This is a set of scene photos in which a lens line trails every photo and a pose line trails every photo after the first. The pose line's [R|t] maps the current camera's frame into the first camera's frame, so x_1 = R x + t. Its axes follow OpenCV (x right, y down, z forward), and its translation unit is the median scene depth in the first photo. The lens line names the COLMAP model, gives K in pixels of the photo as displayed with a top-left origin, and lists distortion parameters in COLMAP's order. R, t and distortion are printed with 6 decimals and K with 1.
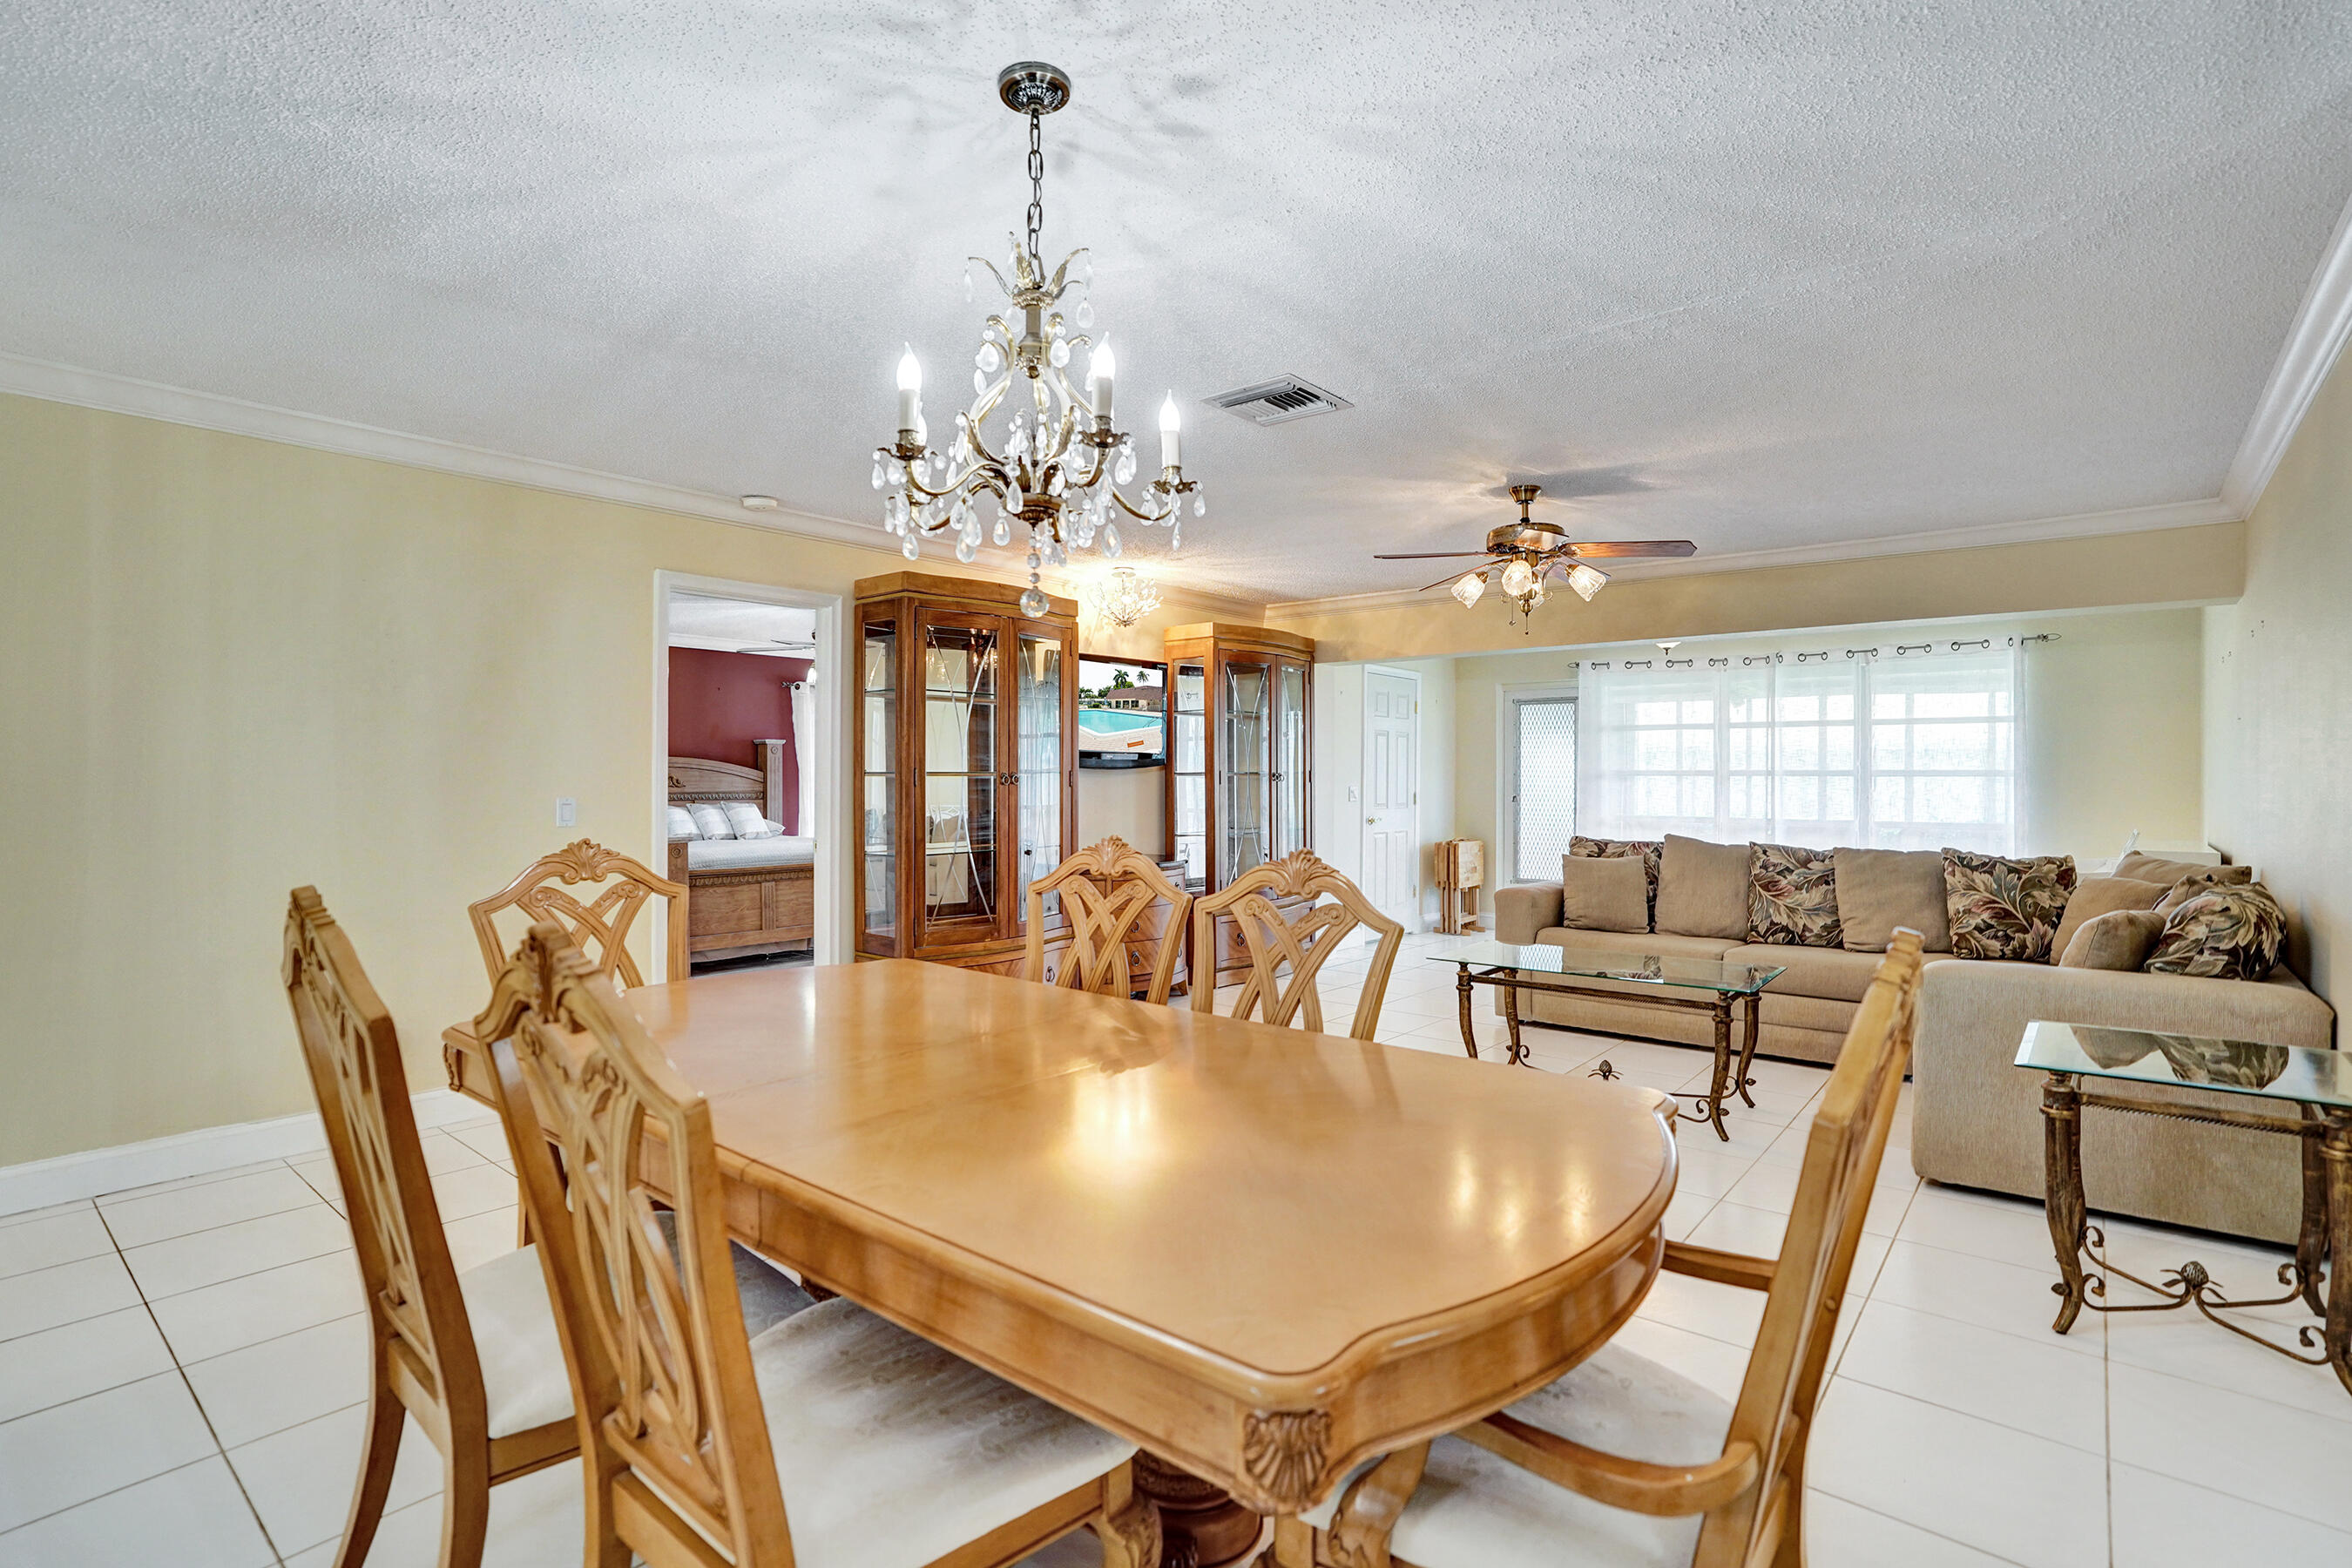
lens RADIAL K [[1153.8, 0, 1152.6], [0, 1153.8, 782.4], [0, 0, 1]] dist [-0.051597, 0.031320]
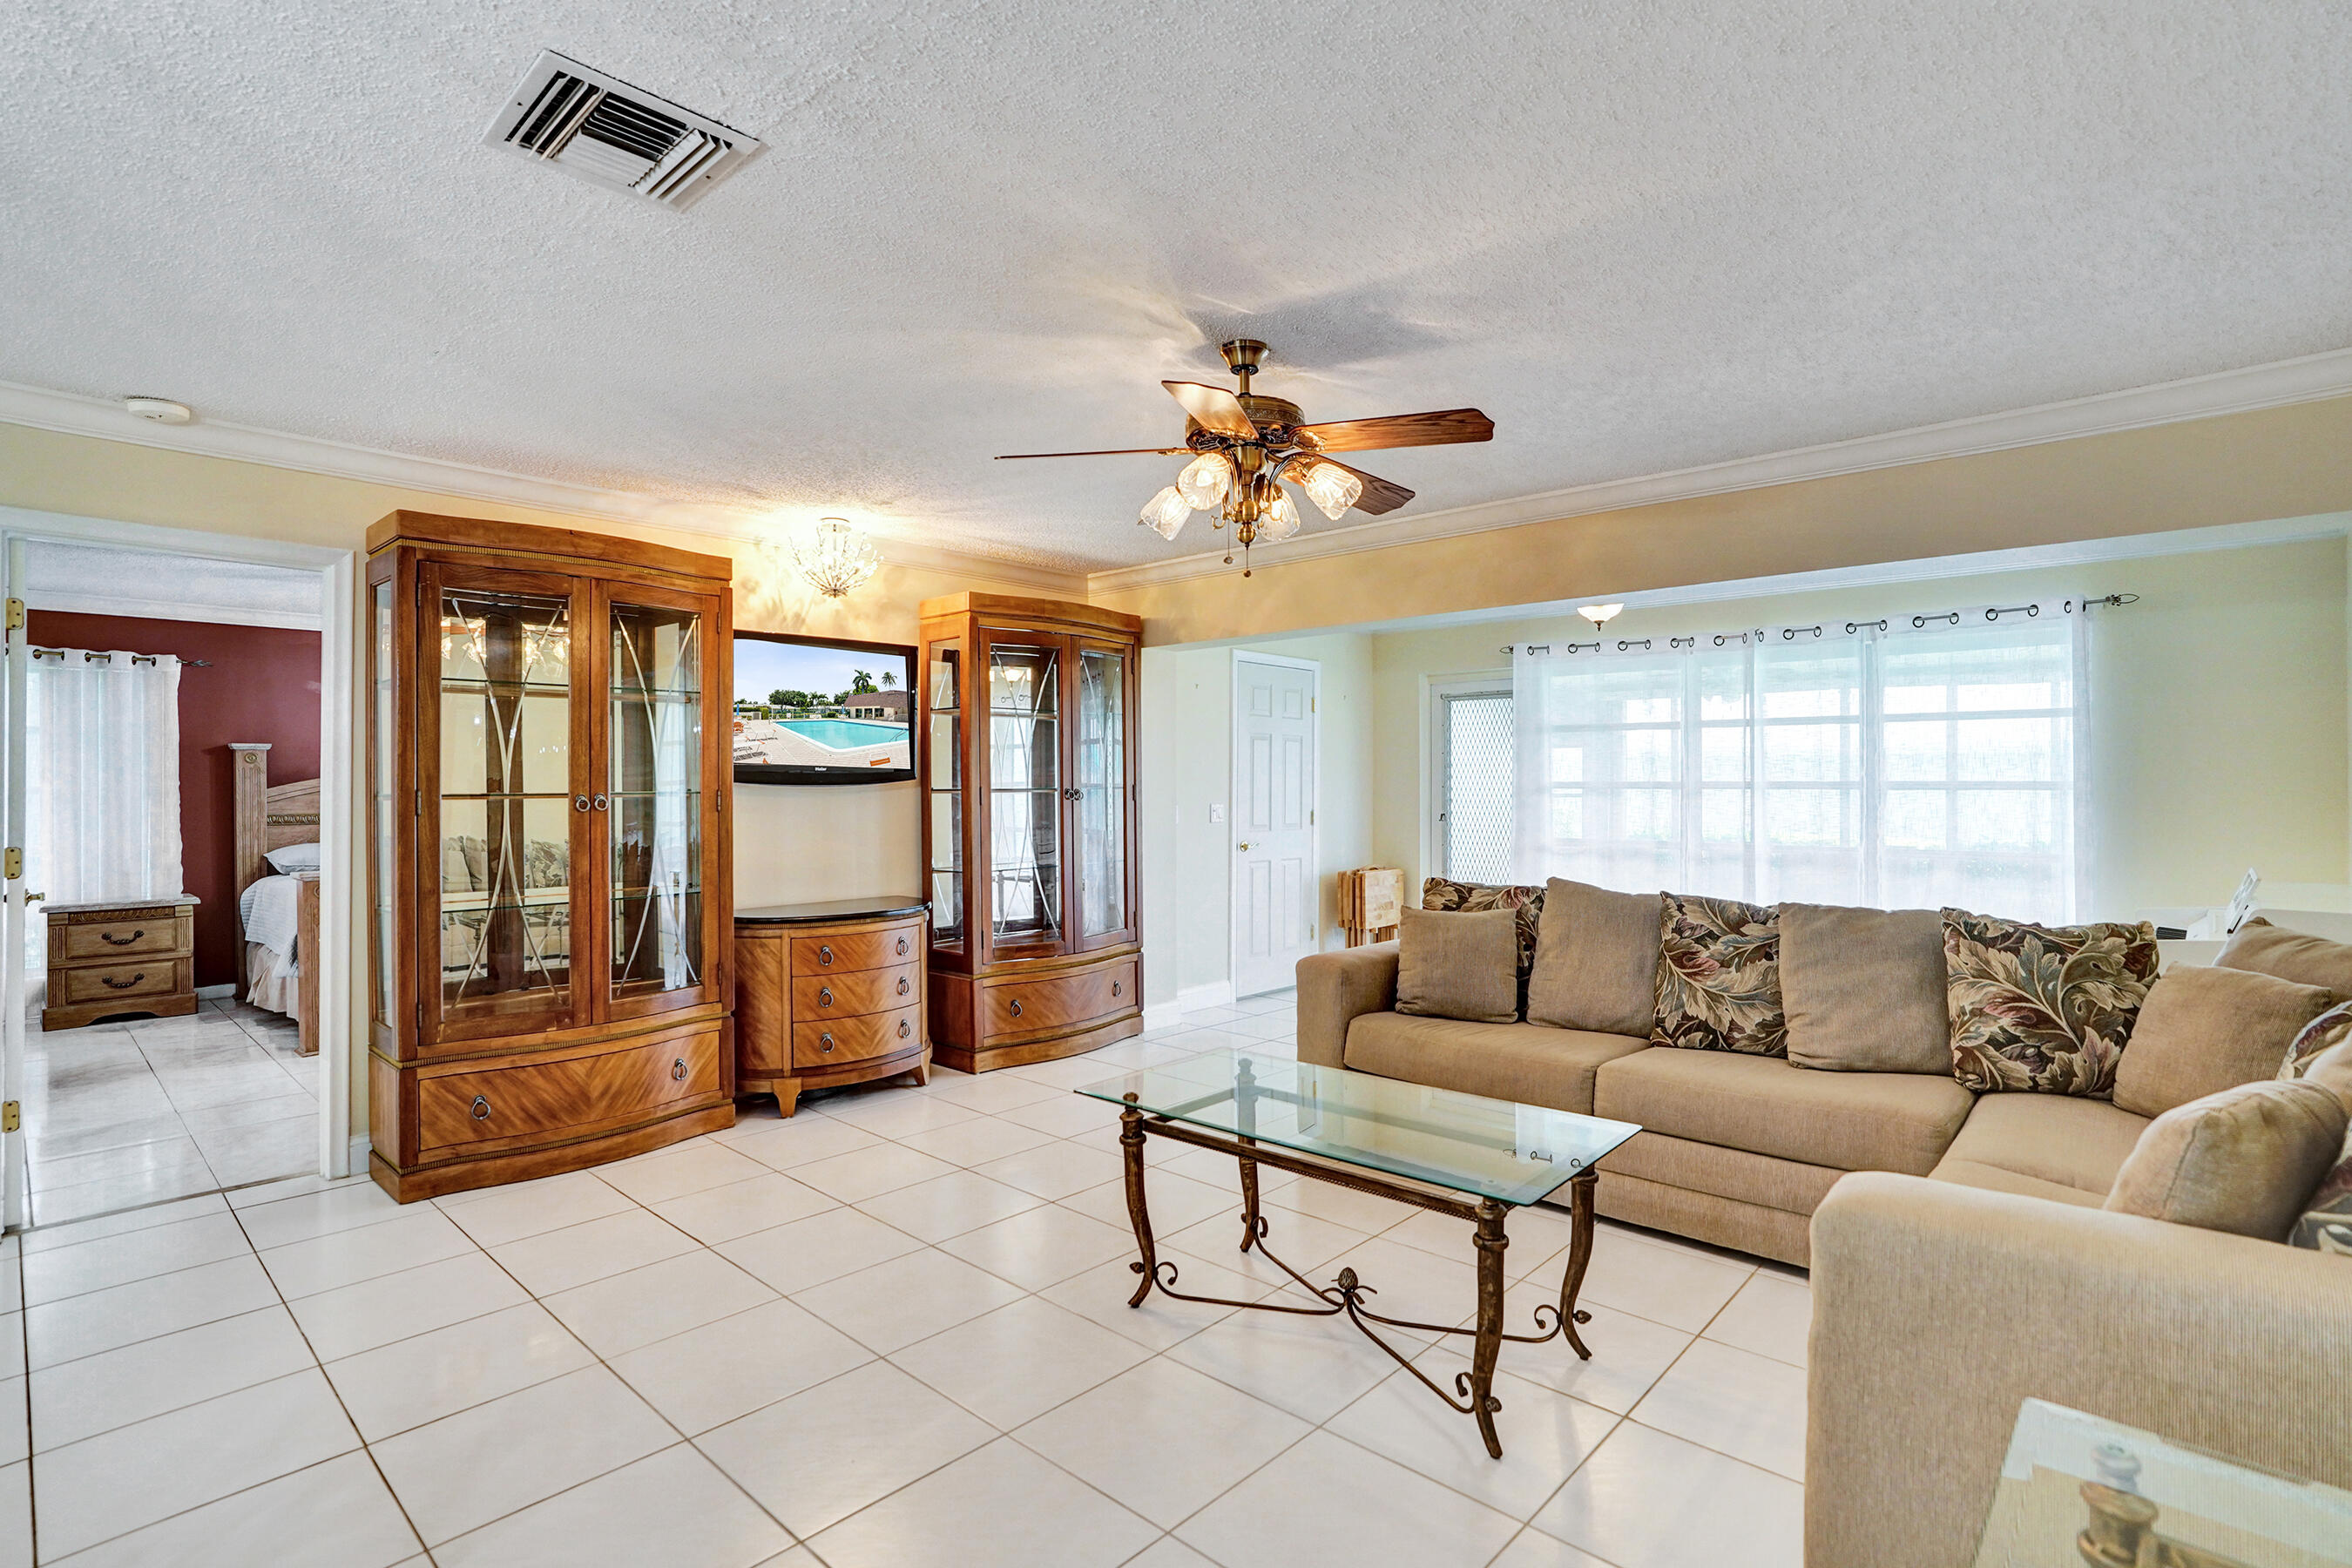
lens RADIAL K [[1153.8, 0, 1152.6], [0, 1153.8, 782.4], [0, 0, 1]] dist [-0.051597, 0.031320]
pose [[0.998762, -0.003497, -0.049630, 0.246251], [0.003197, 0.999976, -0.006133, -0.009533], [0.049651, 0.005967, 0.998749, 0.292414]]
